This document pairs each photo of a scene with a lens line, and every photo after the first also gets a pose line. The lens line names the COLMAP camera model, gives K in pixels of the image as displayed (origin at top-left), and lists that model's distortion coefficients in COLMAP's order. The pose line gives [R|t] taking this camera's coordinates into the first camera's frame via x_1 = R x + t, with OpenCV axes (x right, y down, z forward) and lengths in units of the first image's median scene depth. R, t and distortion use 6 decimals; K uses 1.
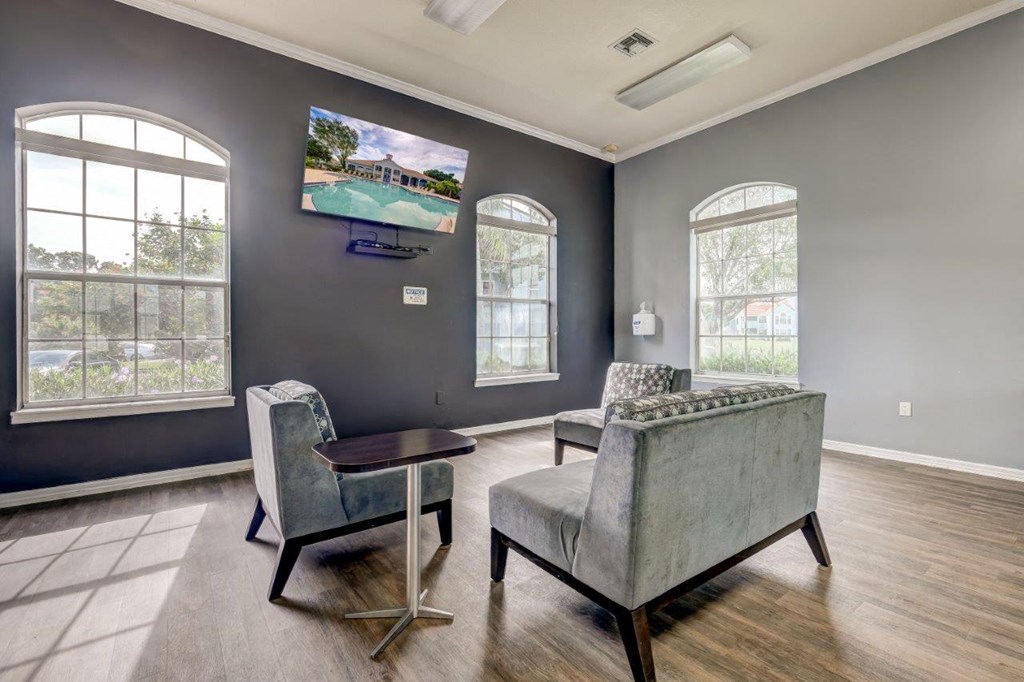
lens RADIAL K [[458.4, 0, 512.0], [0, 458.4, 341.0], [0, 0, 1]] dist [-0.009049, 0.000064]
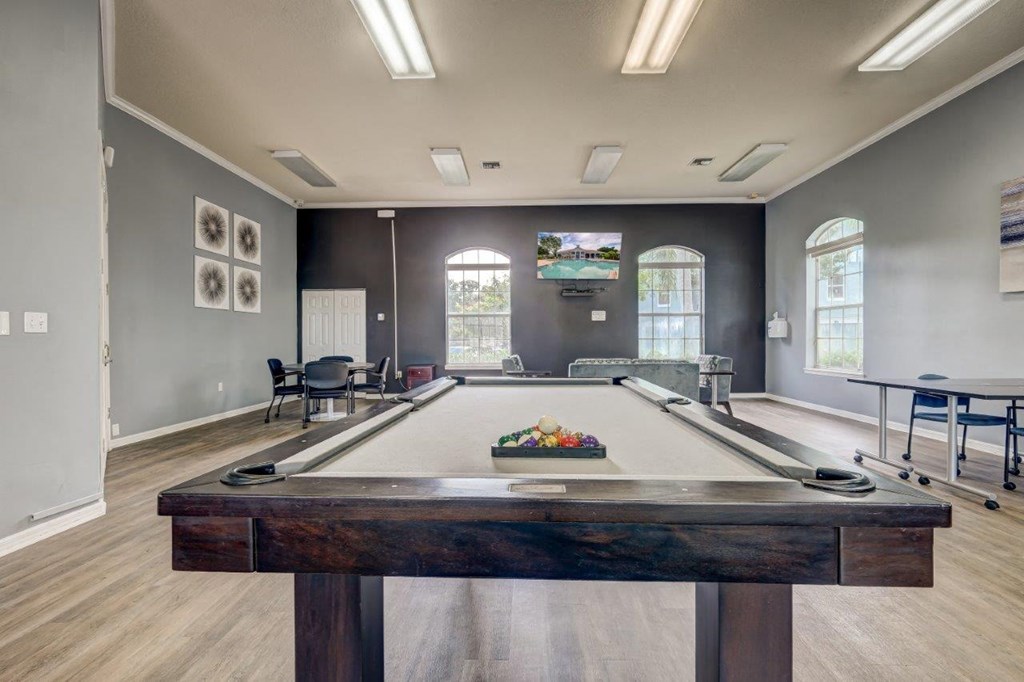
lens RADIAL K [[456.2, 0, 512.5], [0, 456.2, 319.9], [0, 0, 1]] dist [0.000925, 0.000671]
pose [[0.766604, -0.022254, -0.641735, 0.702212], [-0.003185, 0.999255, -0.038456, -0.013316], [0.642112, 0.031525, 0.765962, -0.604905]]
